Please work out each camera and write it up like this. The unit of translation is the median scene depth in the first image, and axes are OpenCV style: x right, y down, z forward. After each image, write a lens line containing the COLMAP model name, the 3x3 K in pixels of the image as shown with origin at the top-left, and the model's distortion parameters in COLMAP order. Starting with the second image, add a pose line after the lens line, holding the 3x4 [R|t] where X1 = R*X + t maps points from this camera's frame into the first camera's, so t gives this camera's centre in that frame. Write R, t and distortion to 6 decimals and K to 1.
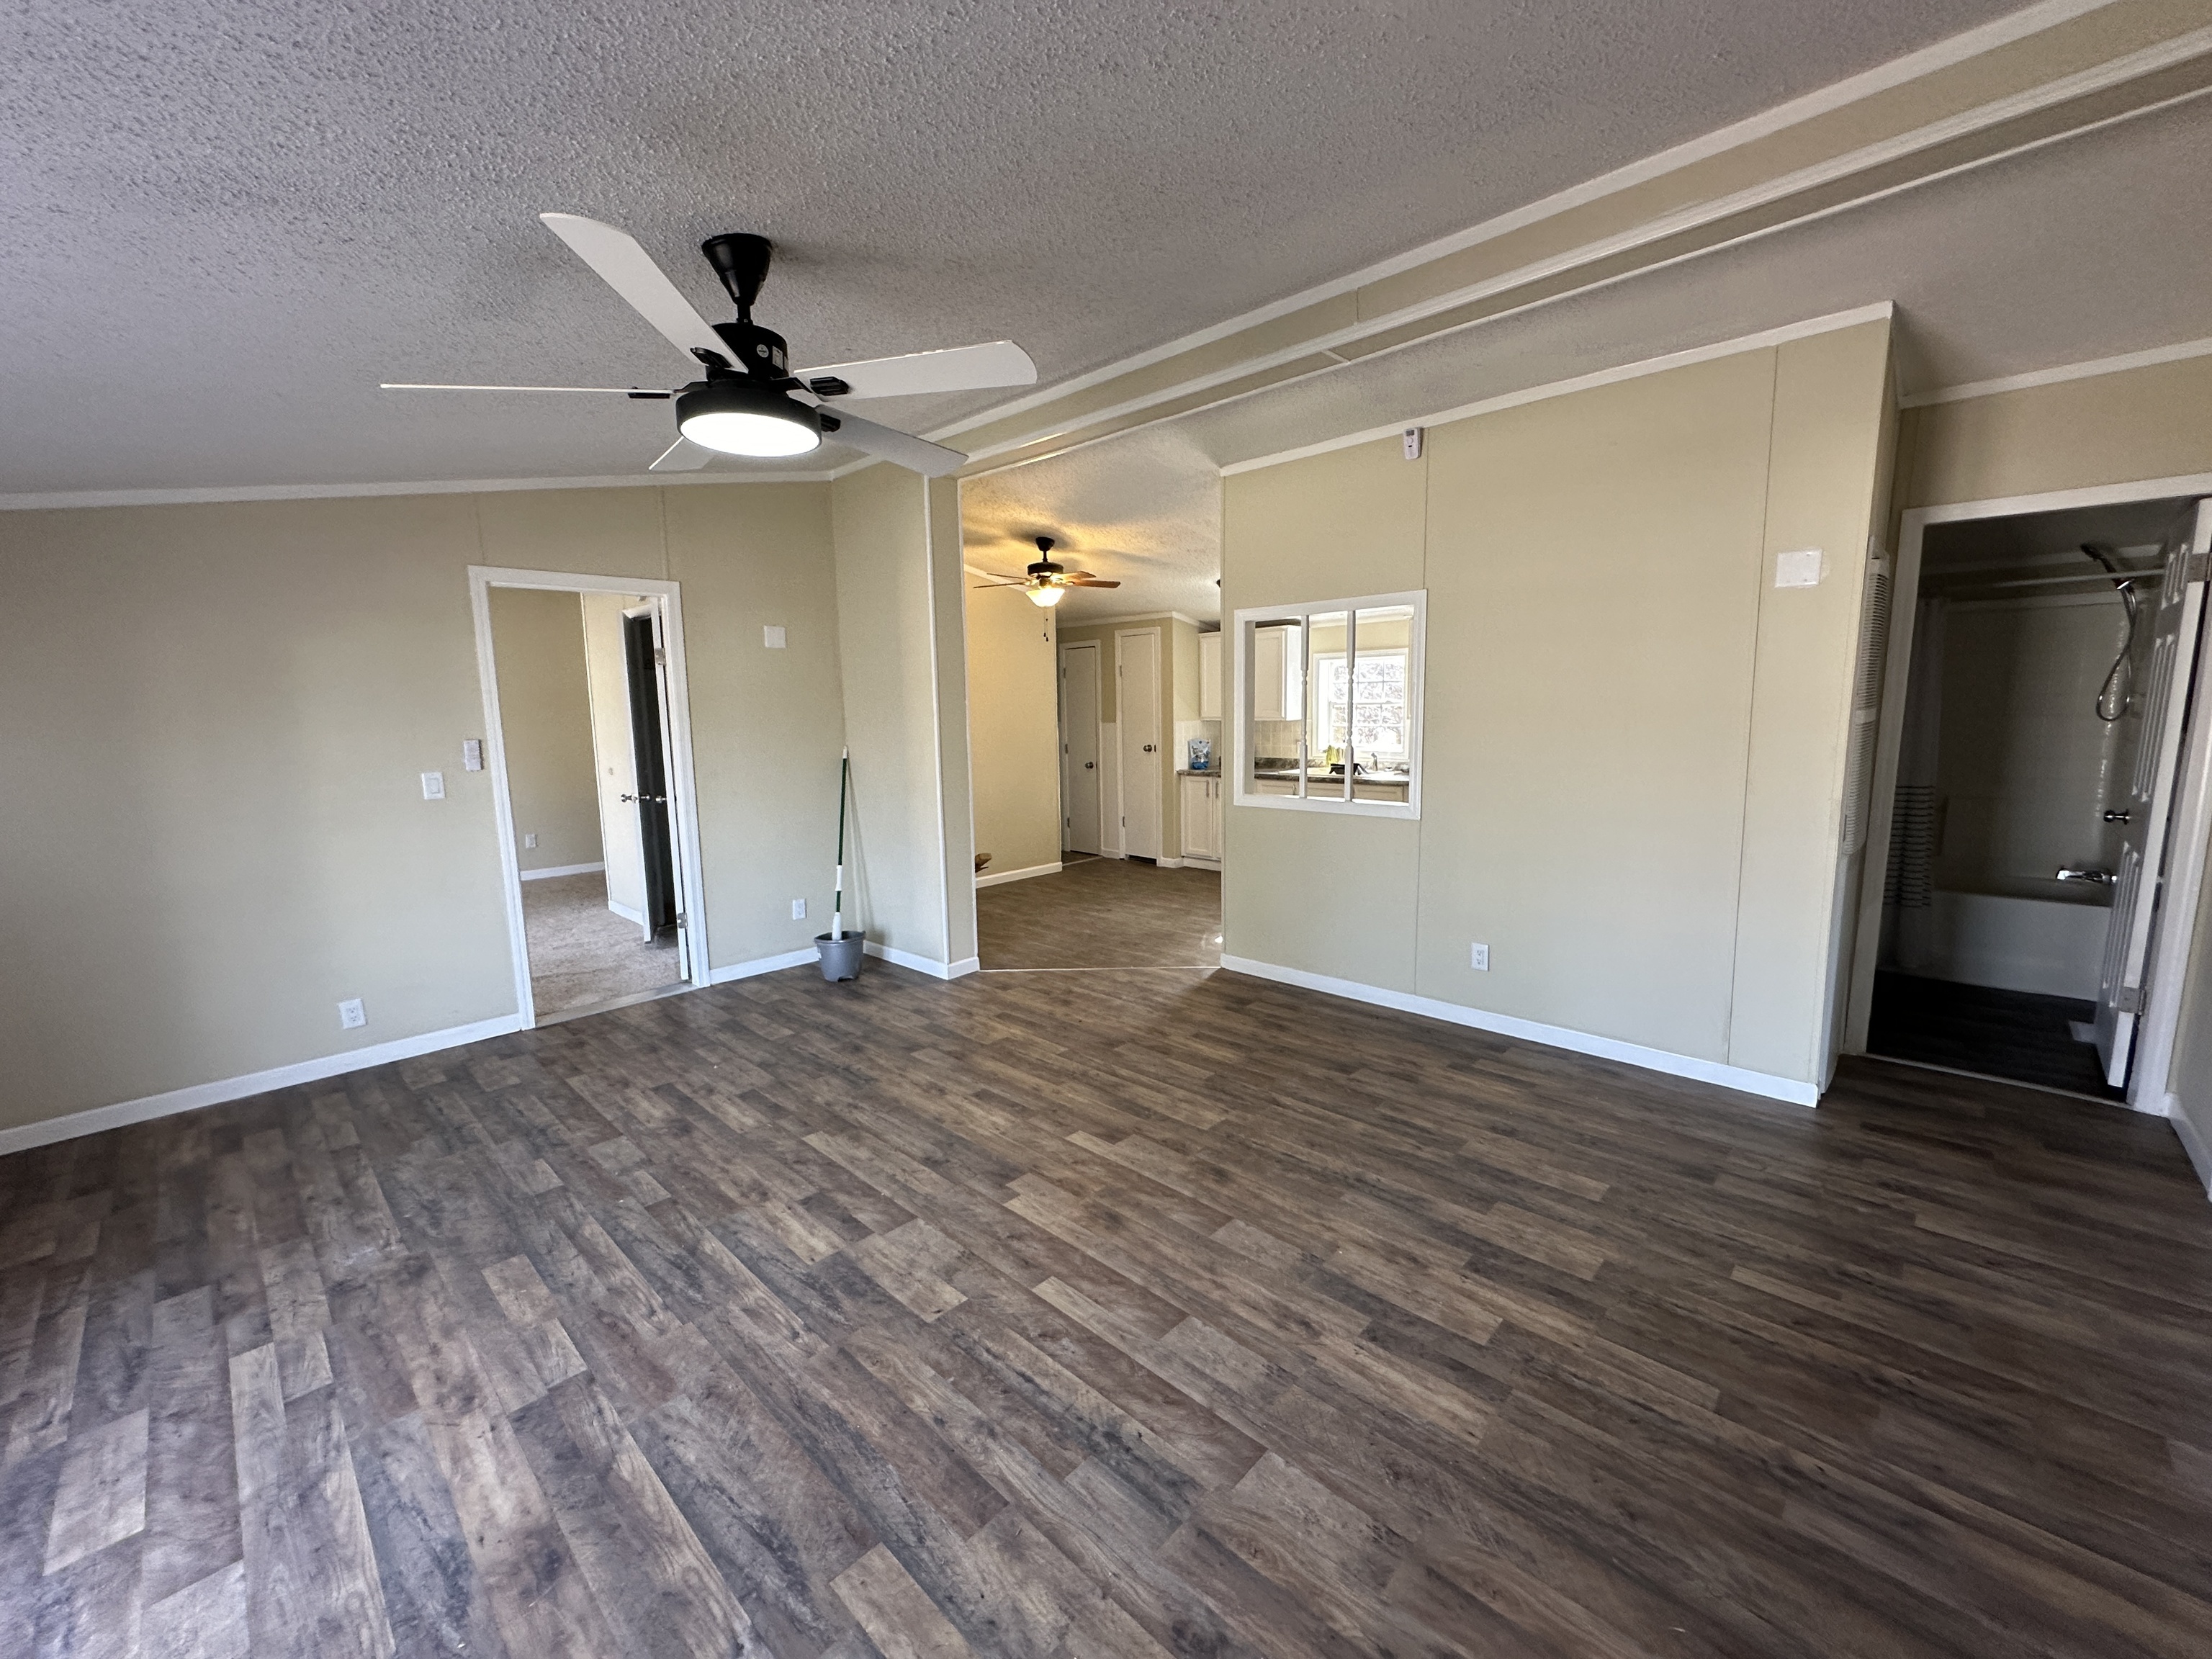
lens RADIAL K [[883.6, 0, 1101.7], [0, 883.6, 827.3], [0, 0, 1]] dist [-0.004114, 0.000526]
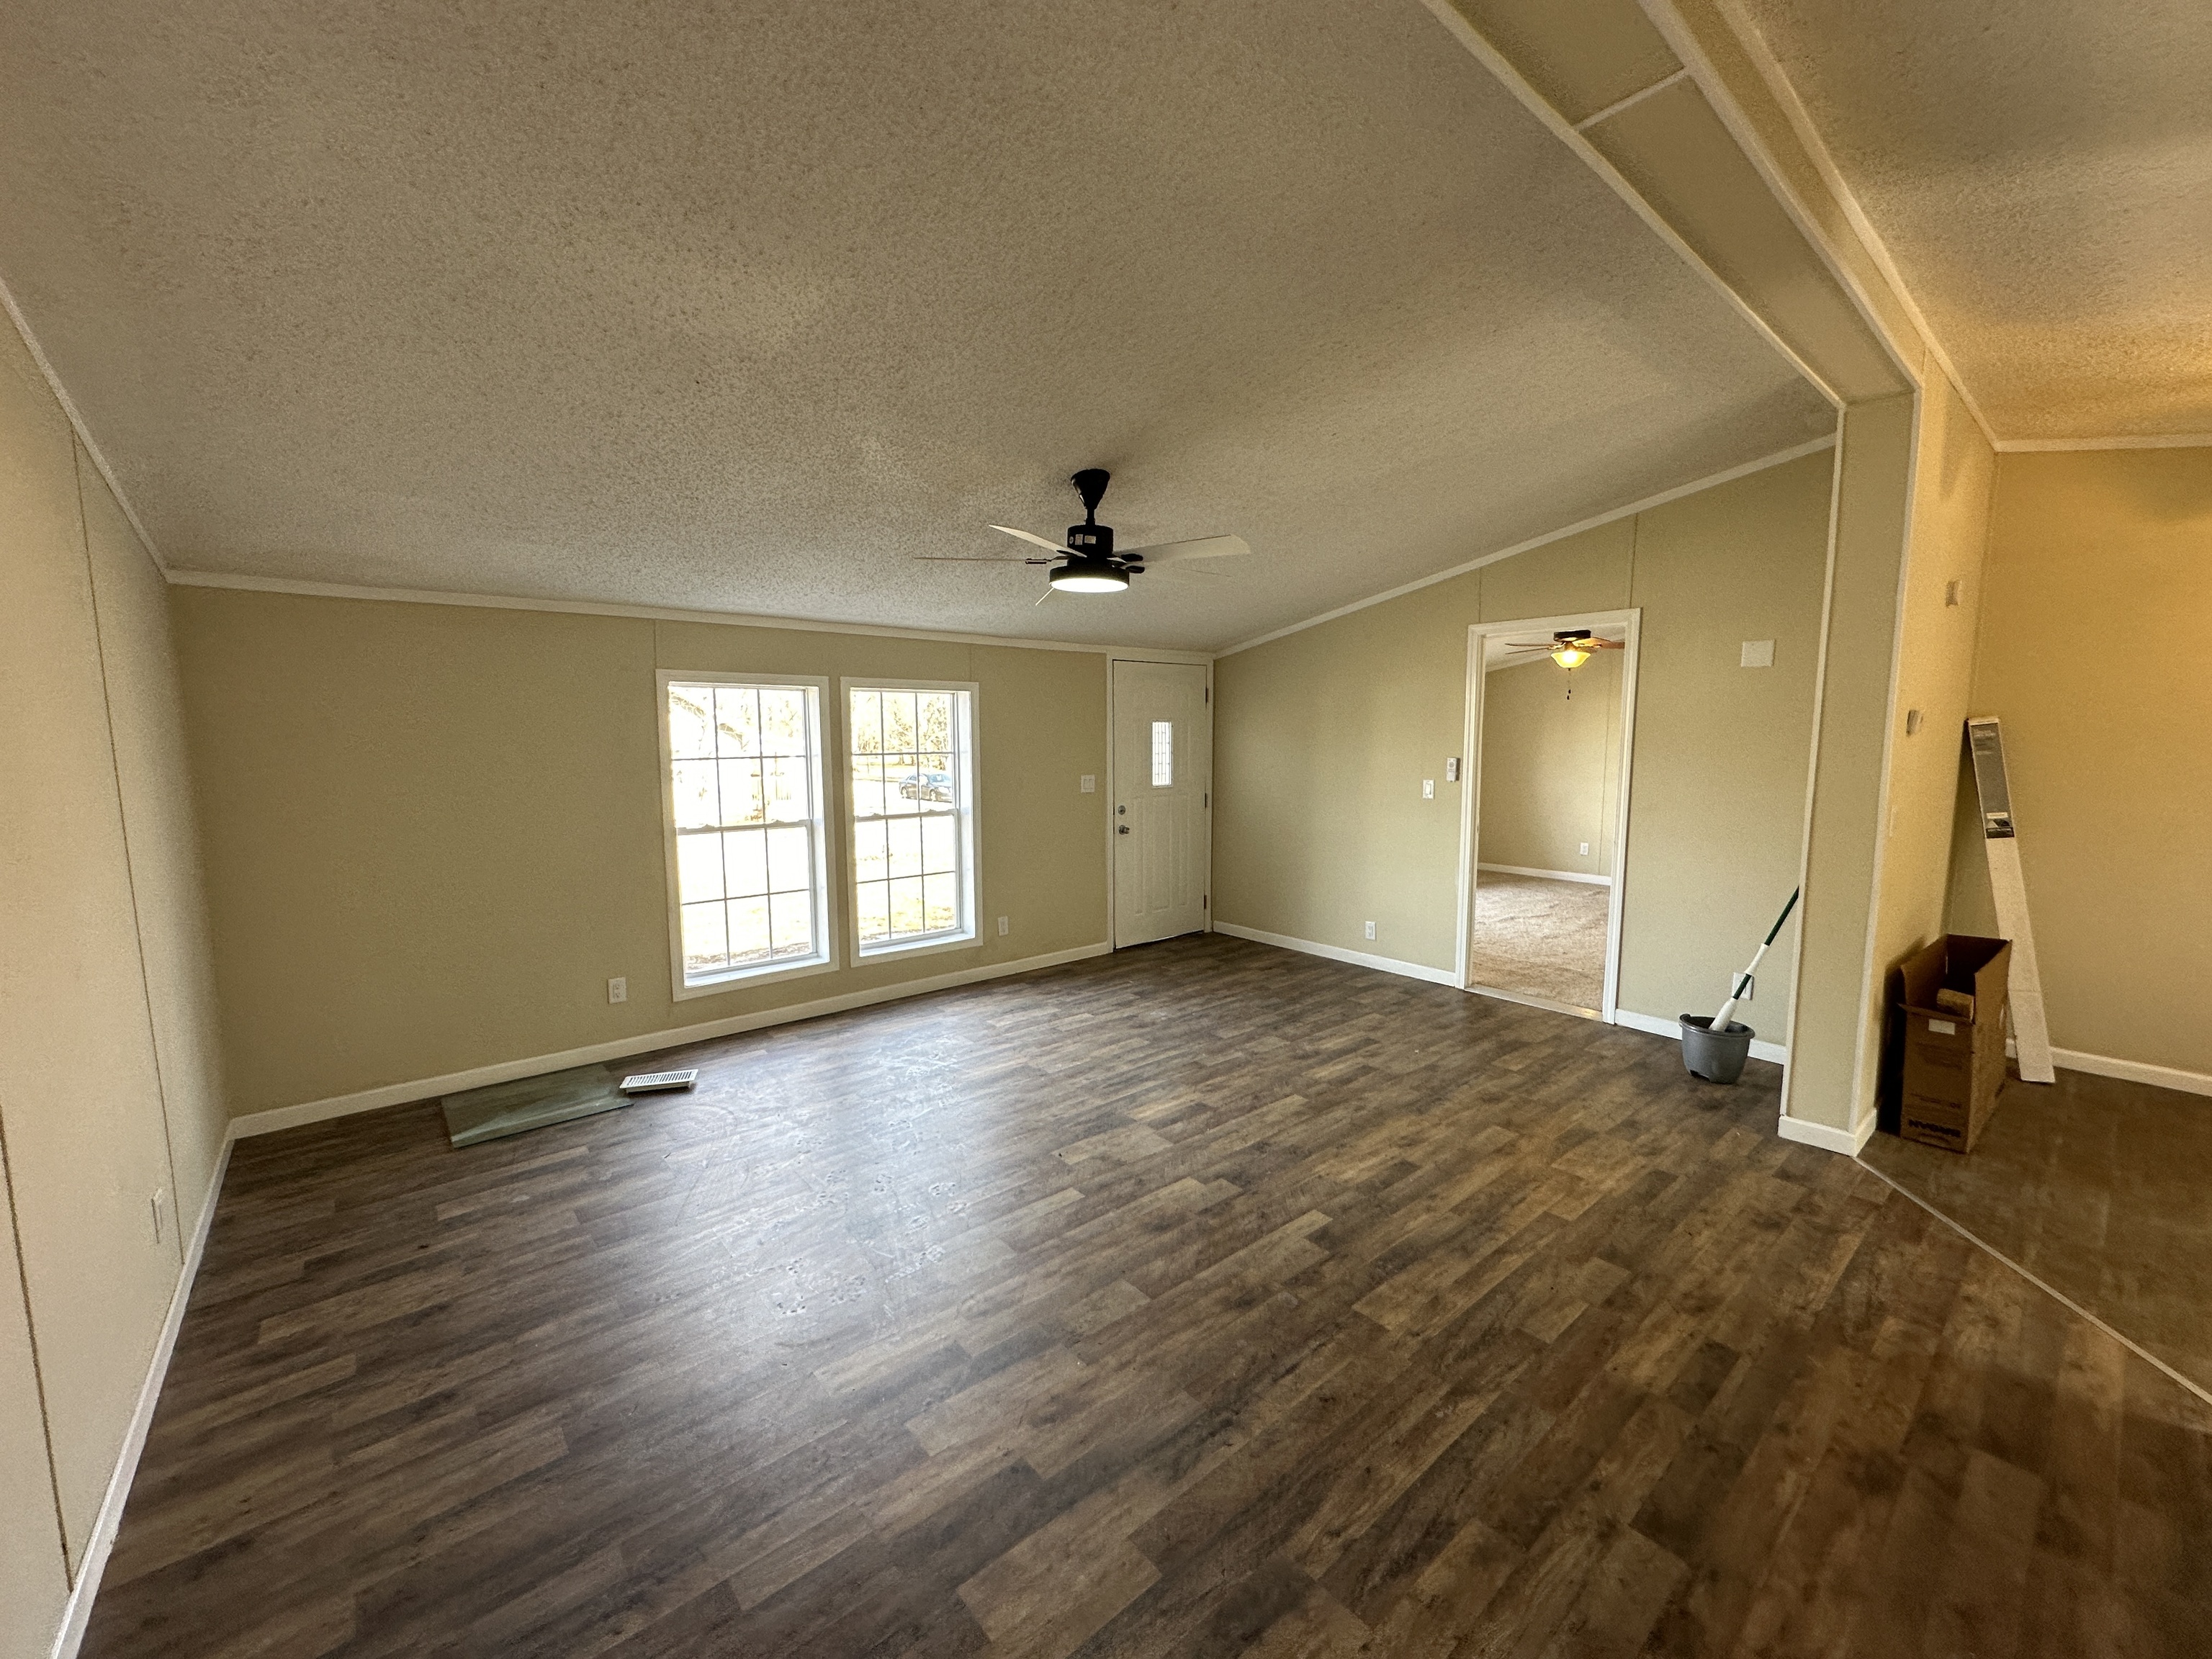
lens RADIAL K [[883.6, 0, 1103.4], [0, 883.6, 832.1], [0, 0, 1]] dist [-0.004114, 0.000526]
pose [[-0.108426, 0.133960, -0.985037, 1.008832], [-0.132009, 0.980163, 0.147828, -0.178097], [0.985301, 0.146062, -0.088592, 0.949813]]
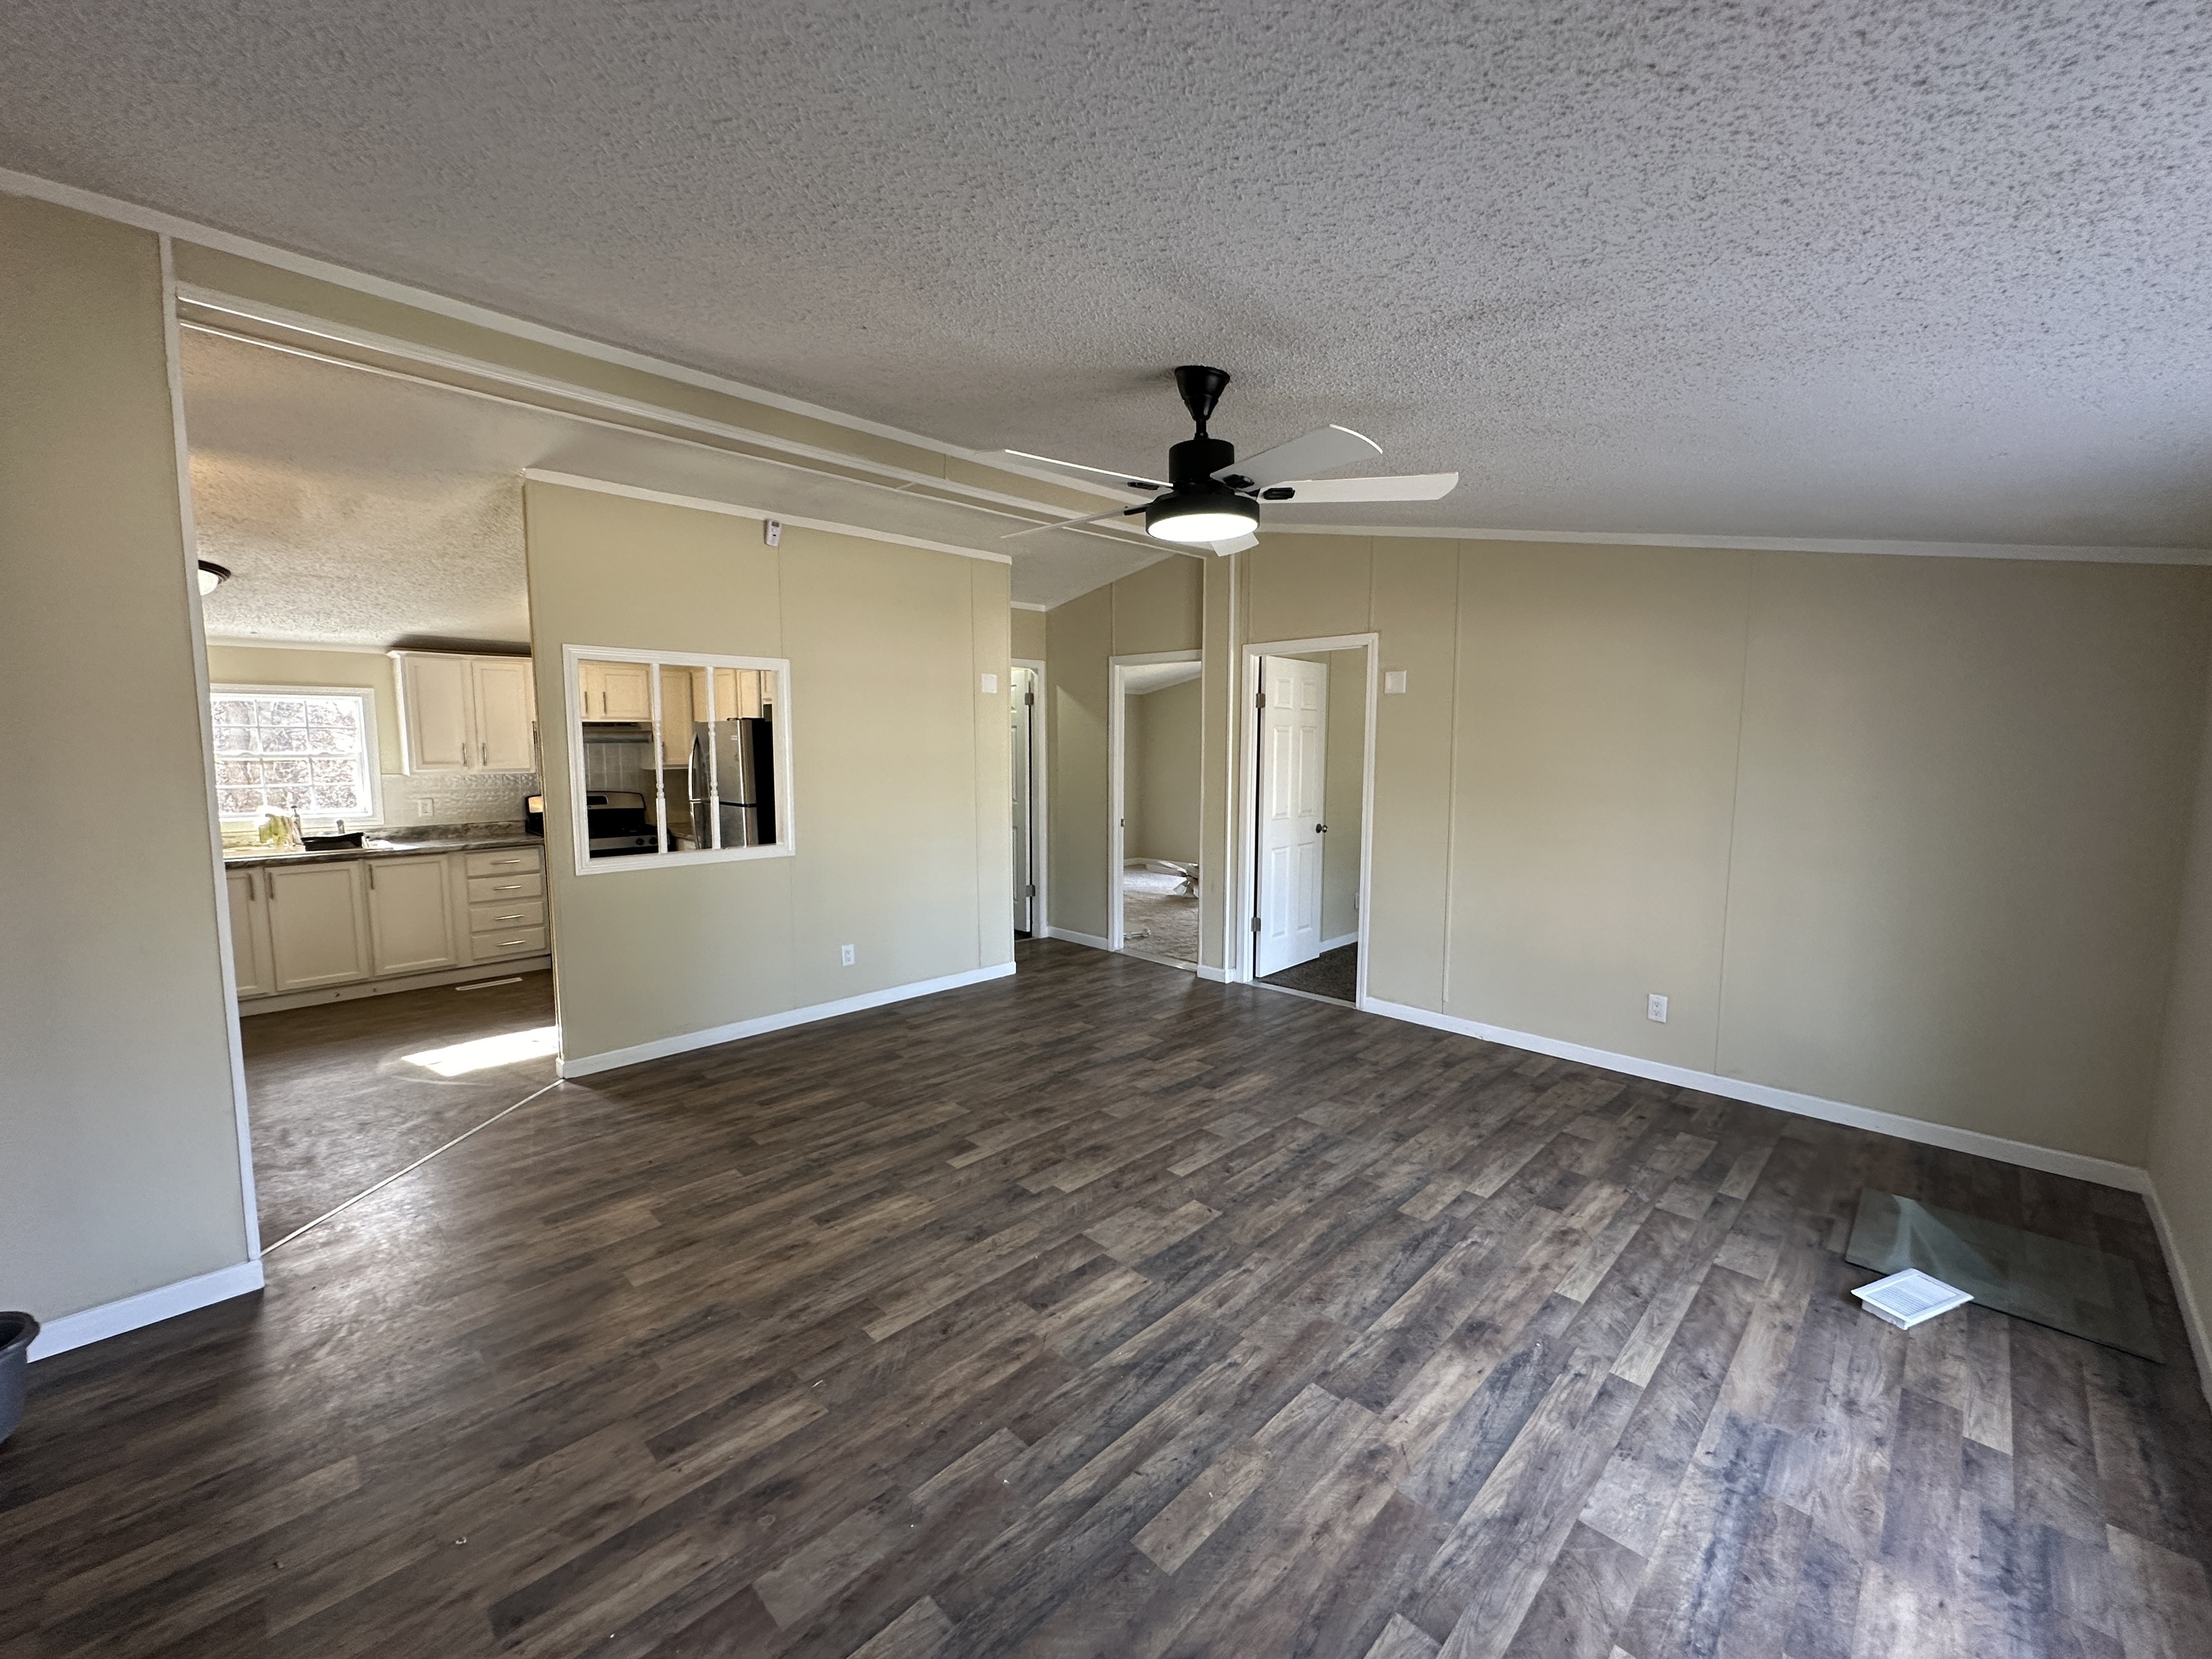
lens RADIAL K [[883.6, 0, 1108.5], [0, 883.6, 825.3], [0, 0, 1]] dist [-0.004114, 0.000526]
pose [[0.016484, -0.074232, 0.997105, -1.235956], [0.137535, 0.987929, 0.071275, -0.114564], [-0.990360, 0.135962, 0.026494, 0.876877]]
